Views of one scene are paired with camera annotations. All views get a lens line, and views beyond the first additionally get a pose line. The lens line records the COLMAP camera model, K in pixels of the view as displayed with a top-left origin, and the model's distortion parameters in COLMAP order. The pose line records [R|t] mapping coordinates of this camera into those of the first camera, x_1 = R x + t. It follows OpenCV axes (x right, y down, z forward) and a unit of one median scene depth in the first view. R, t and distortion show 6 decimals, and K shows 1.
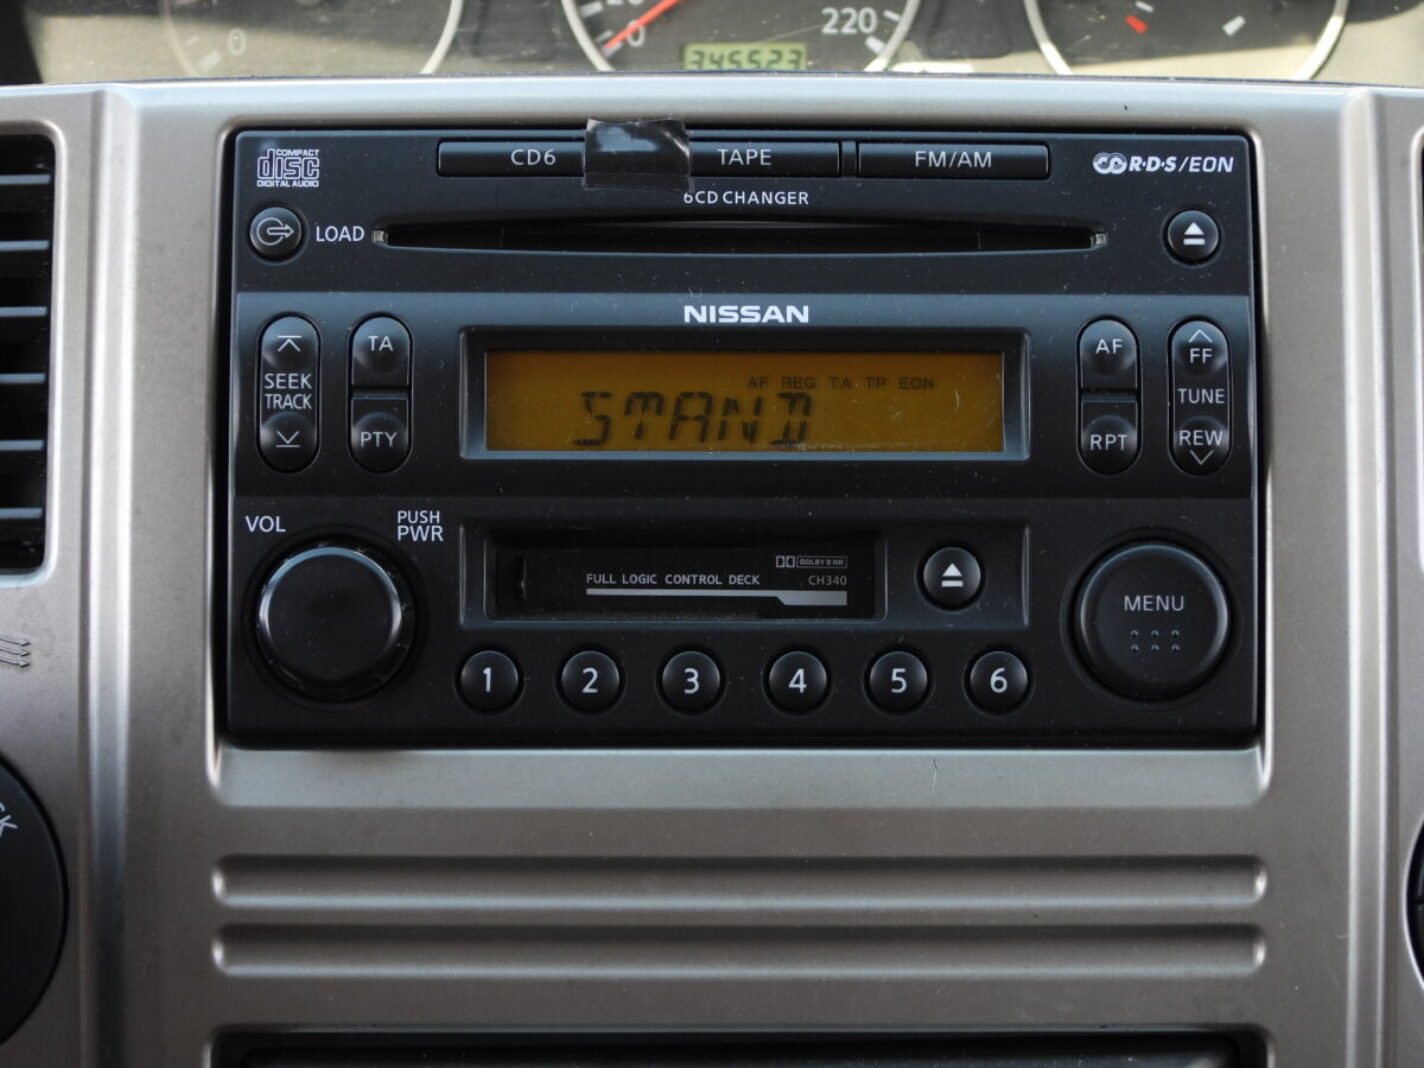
lens RADIAL K [[2880.9, 0, 712.0], [0, 2880.9, 534.0], [0, 0, 1]] dist [-0.087420, -0.323817]
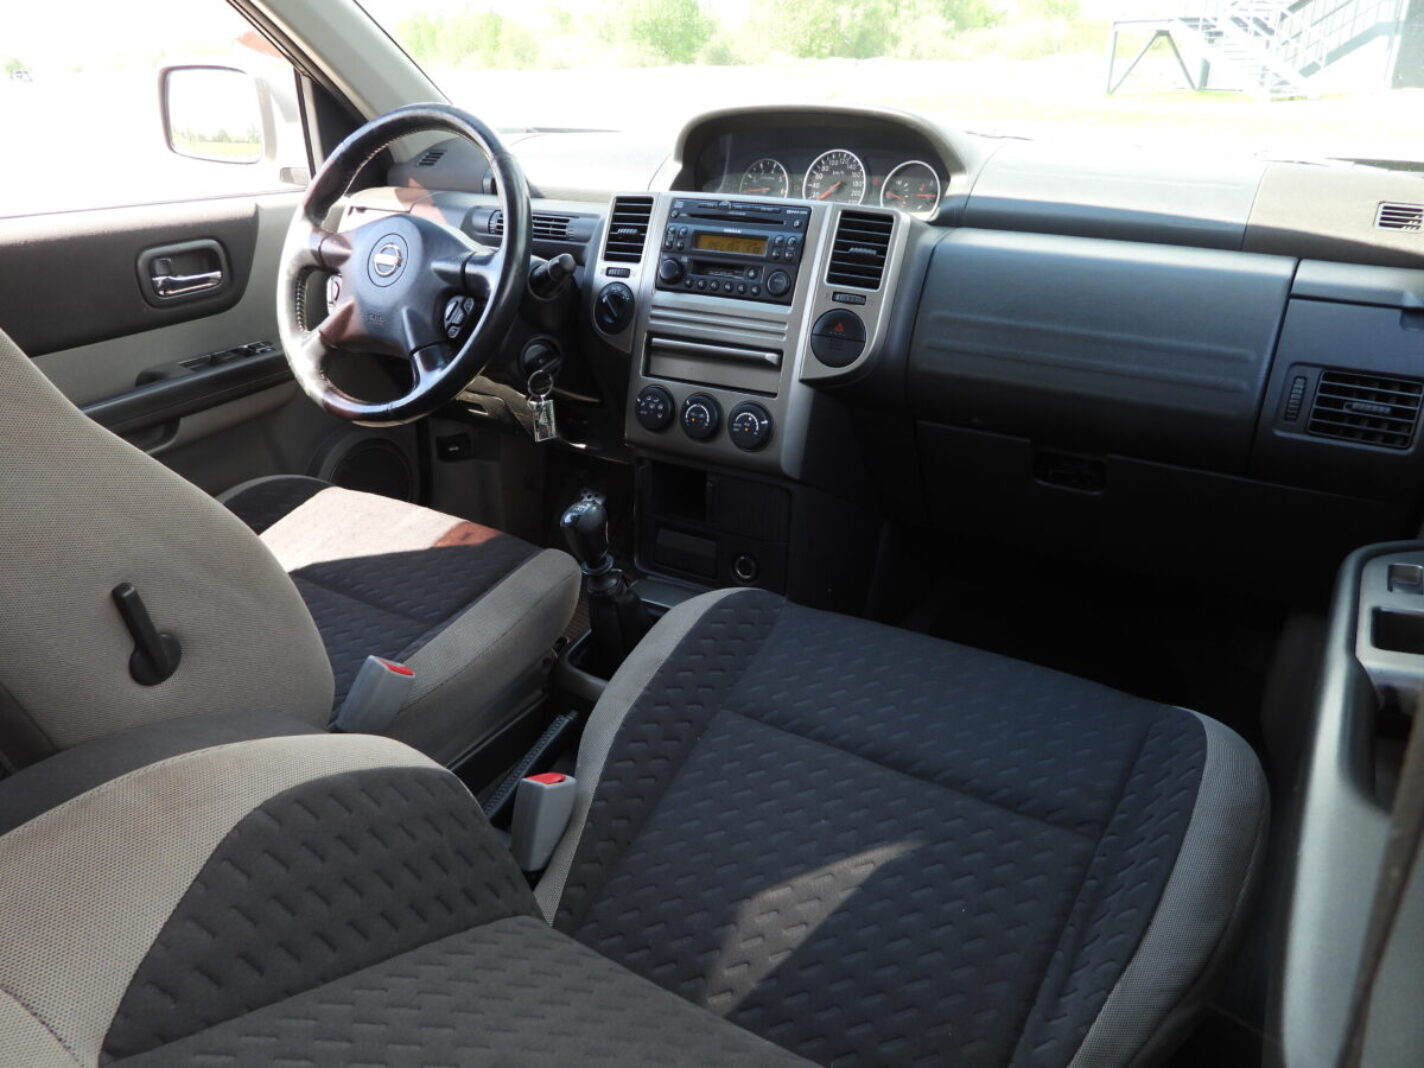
lens RADIAL K [[1019.5, 0, 712.0], [0, 1019.5, 534.0], [0, 0, 1]] dist [-0.012529, 0.003649]
pose [[0.854178, 0.209850, -0.475755, 1.215188], [-0.168927, 0.977310, 0.127785, 0.308176], [0.491775, -0.028783, 0.870246, -1.058450]]
